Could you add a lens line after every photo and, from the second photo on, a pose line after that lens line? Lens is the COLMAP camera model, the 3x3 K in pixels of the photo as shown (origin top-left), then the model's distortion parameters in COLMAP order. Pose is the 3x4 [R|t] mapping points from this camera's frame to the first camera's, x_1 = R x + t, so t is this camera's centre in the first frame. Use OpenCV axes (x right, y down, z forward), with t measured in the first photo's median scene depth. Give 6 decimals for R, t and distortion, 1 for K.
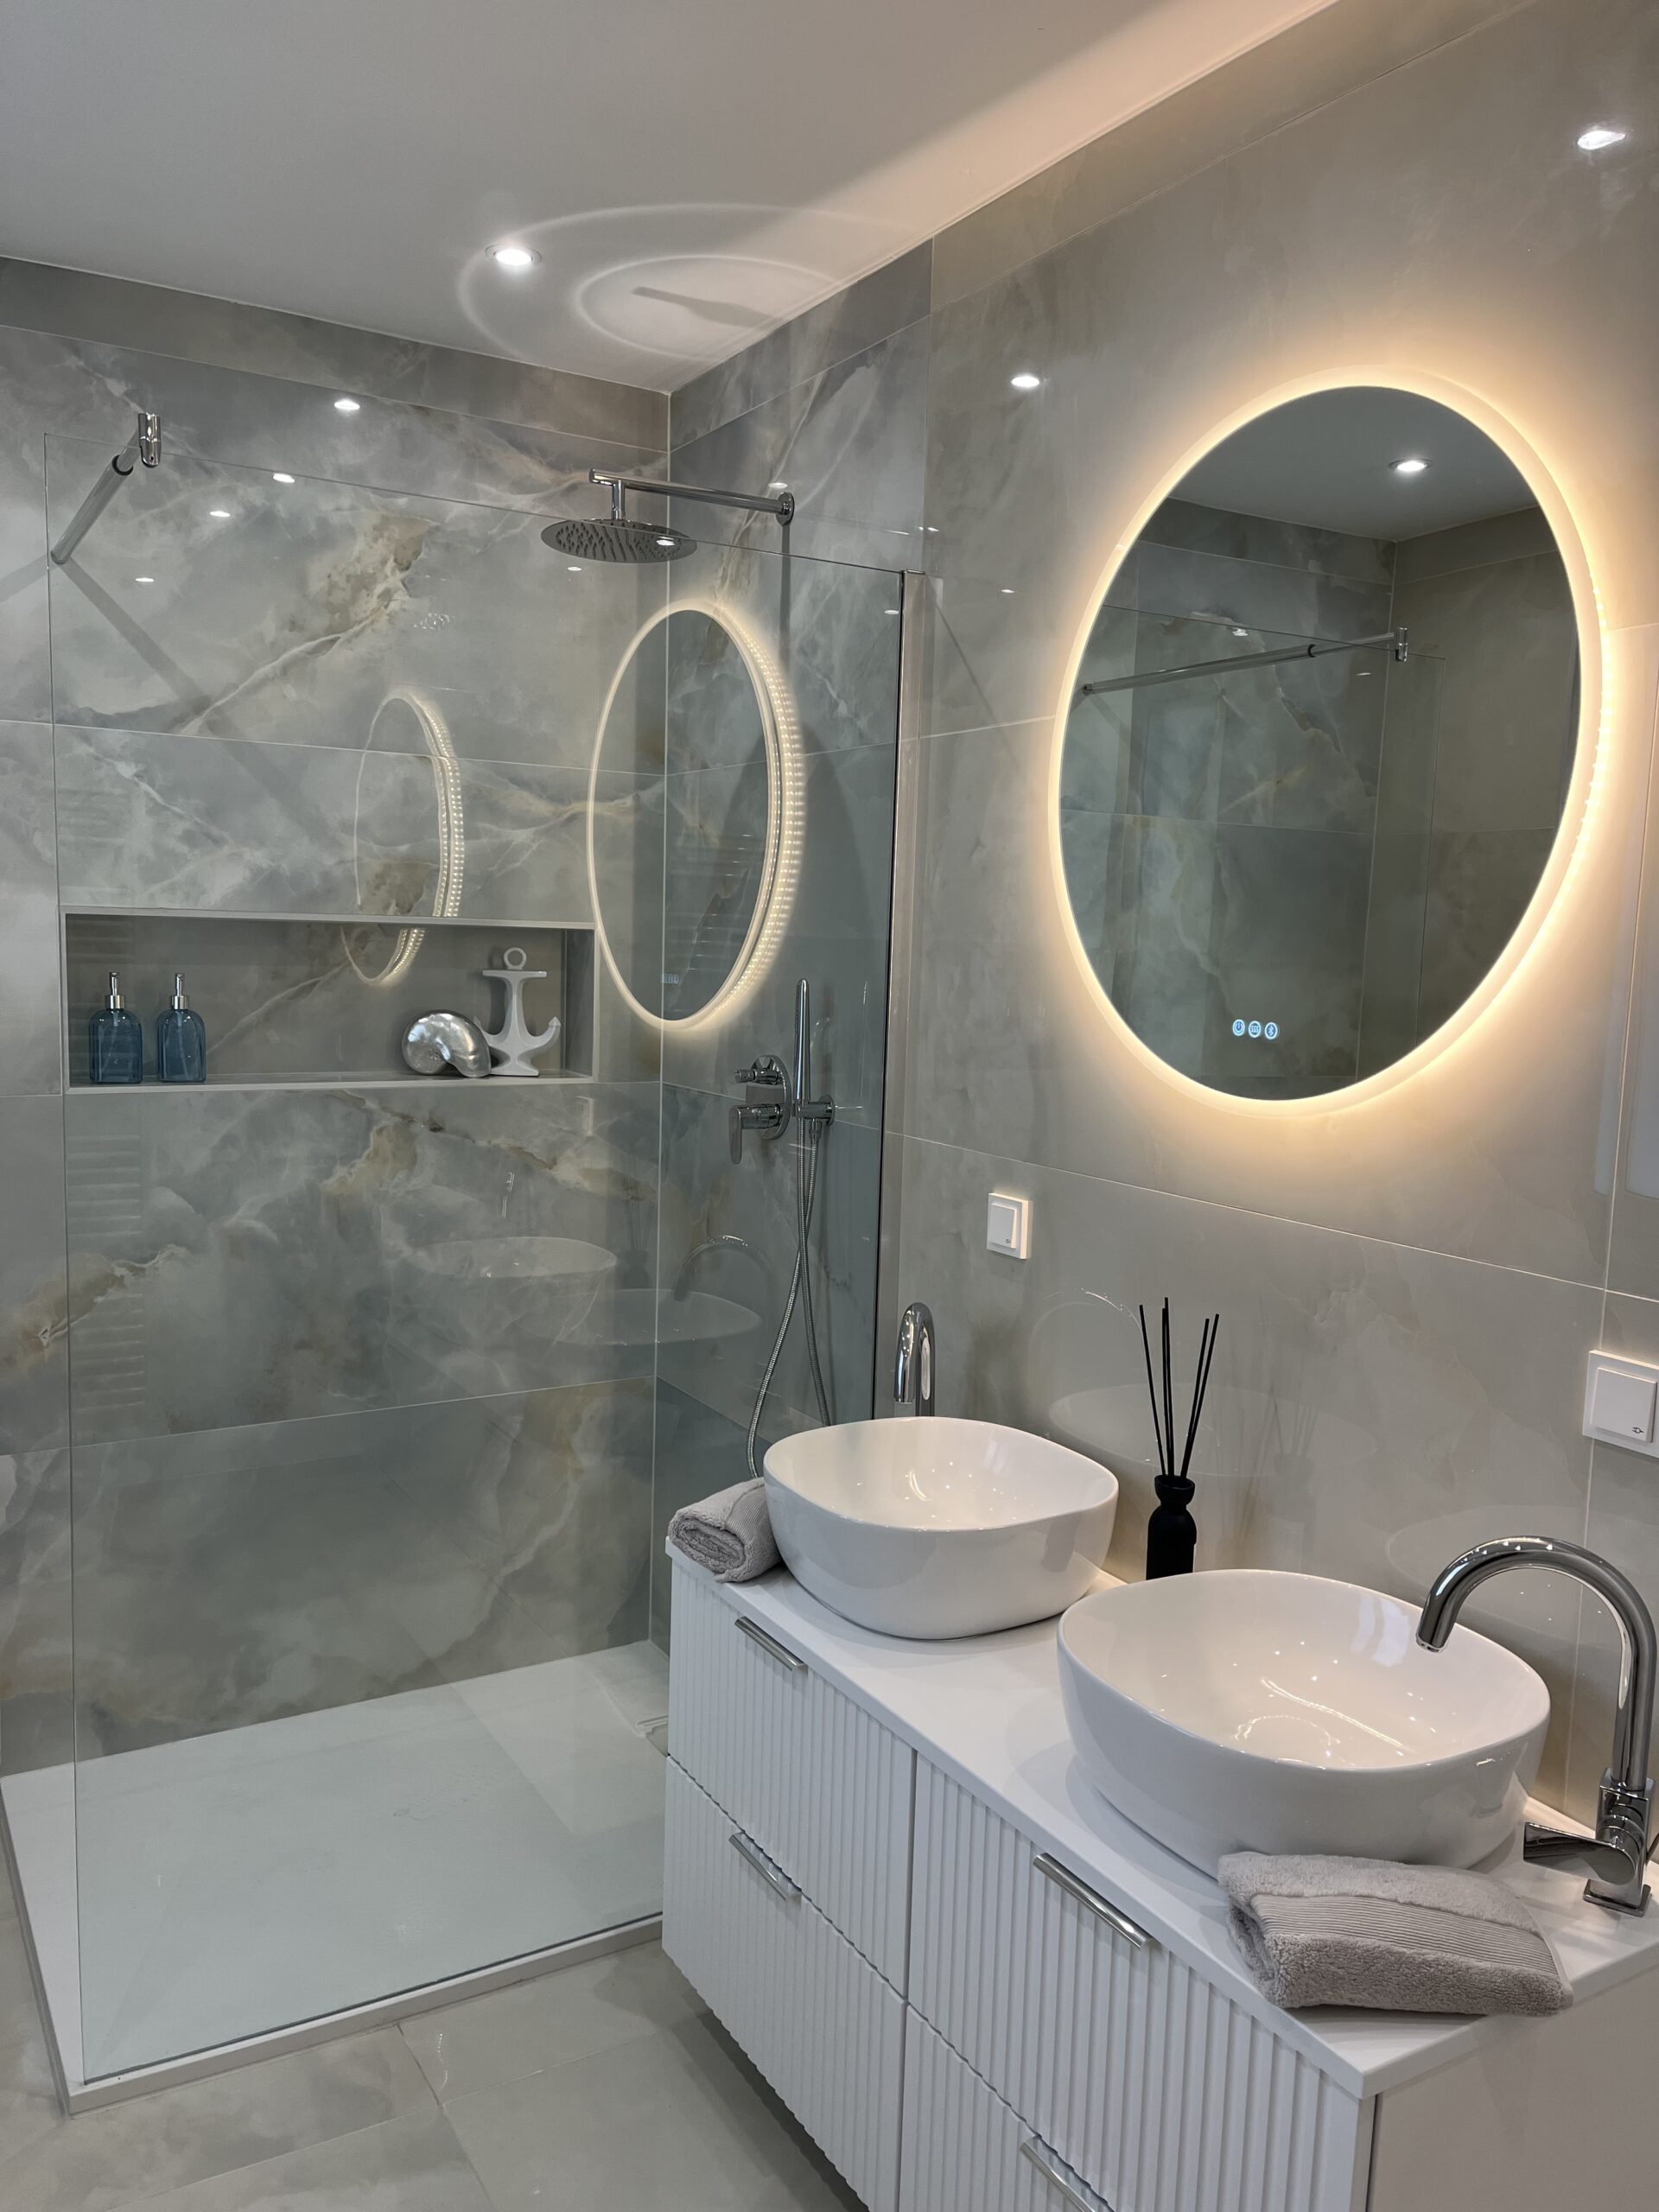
lens RADIAL K [[1688.3, 0, 832.7], [0, 1688.3, 1102.0], [0, 0, 1]] dist [0.003506, -0.000841]
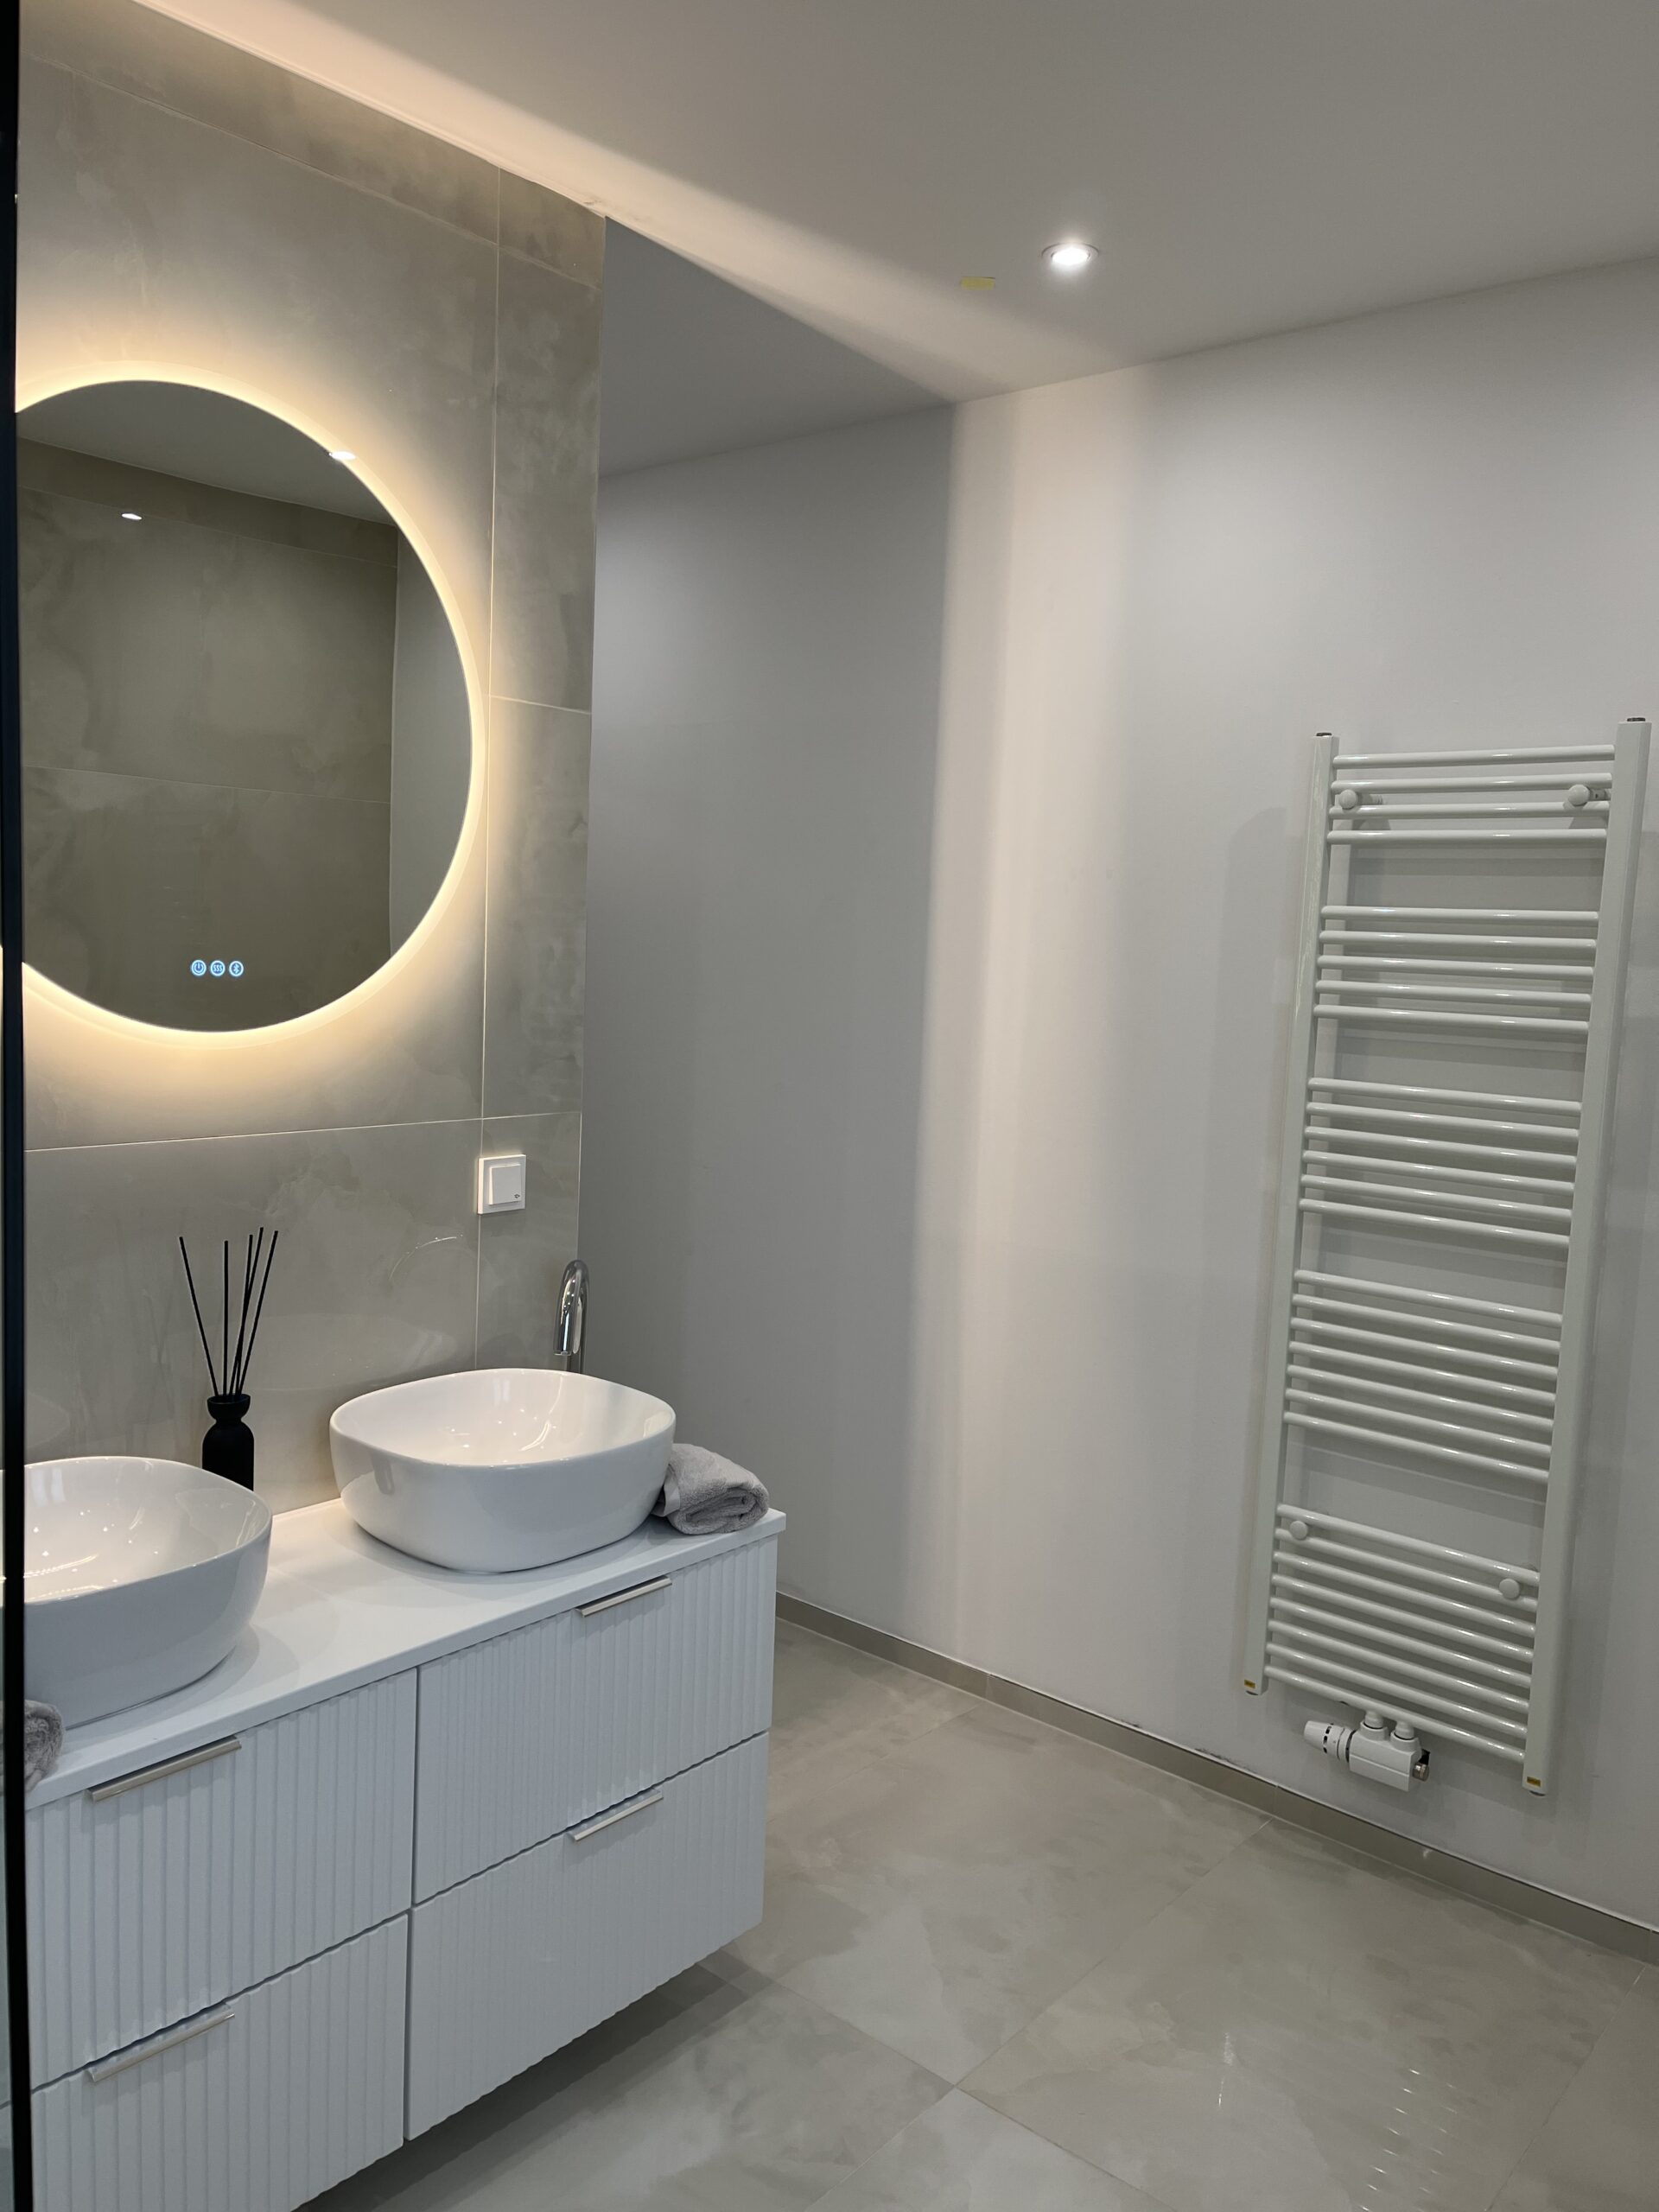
lens RADIAL K [[1688.3, 0, 831.7], [0, 1688.3, 1112.6], [0, 0, 1]] dist [0.003506, -0.000841]
pose [[-0.329720, -0.138359, 0.933885, -0.917578], [0.050123, 0.985242, 0.163665, -0.110962], [-0.942747, 0.100773, -0.317918, 0.993853]]
